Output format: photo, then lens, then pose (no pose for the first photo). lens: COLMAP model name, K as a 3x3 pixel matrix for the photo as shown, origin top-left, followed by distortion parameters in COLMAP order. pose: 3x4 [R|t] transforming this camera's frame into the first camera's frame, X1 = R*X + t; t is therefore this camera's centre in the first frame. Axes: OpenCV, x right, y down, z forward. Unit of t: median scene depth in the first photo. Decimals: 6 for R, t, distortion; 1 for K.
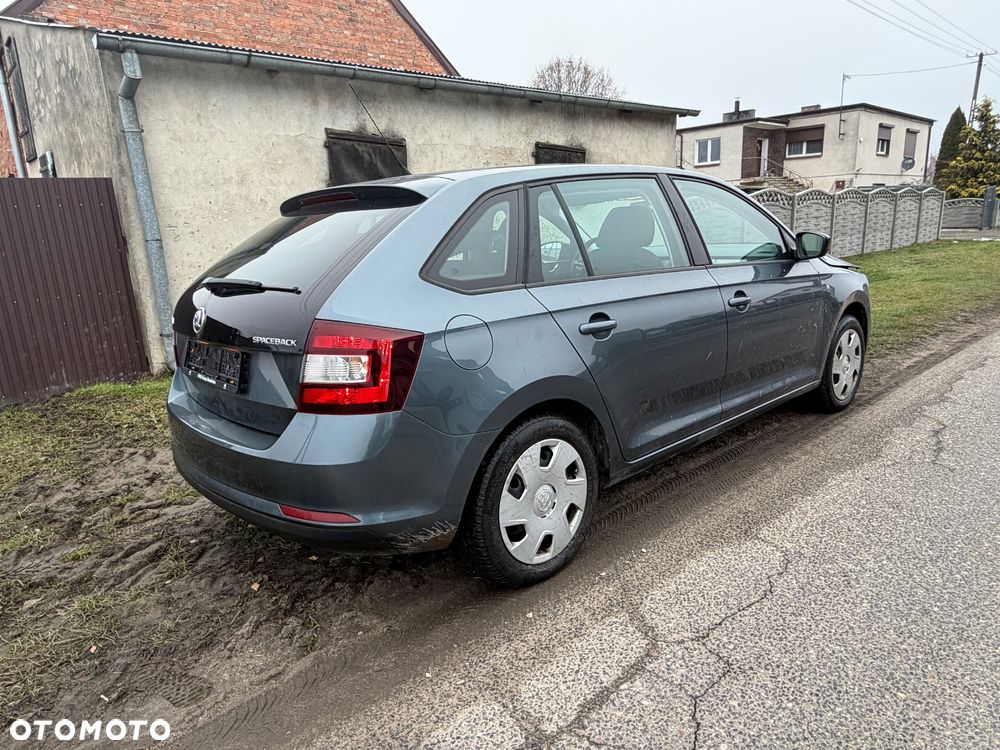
lens RADIAL K [[643.8, 0, 490.2], [0, 643.8, 381.4], [0, 0, 1]] dist [-0.001816, 0.002428]
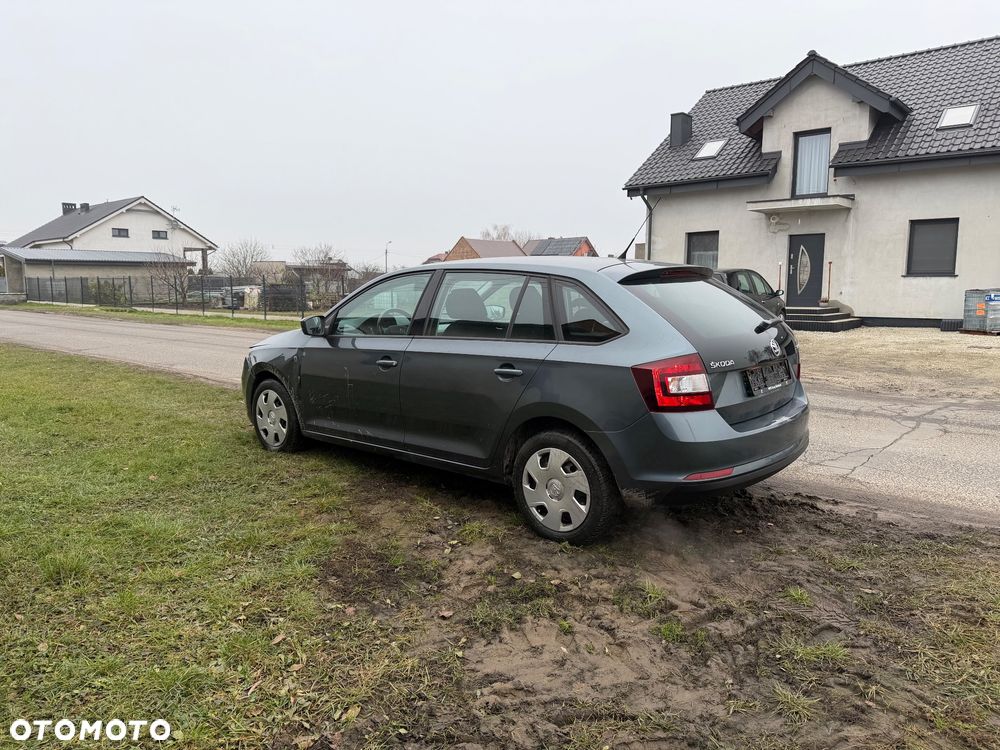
lens RADIAL K [[701.7, 0, 506.7], [0, 701.7, 372.8], [0, 0, 1]] dist [0.056571, -0.078637]
pose [[-0.131020, -0.080077, 0.988140, -0.730872], [0.246239, 0.962869, 0.110678, -0.136467], [-0.960312, 0.257820, -0.106438, 0.651932]]
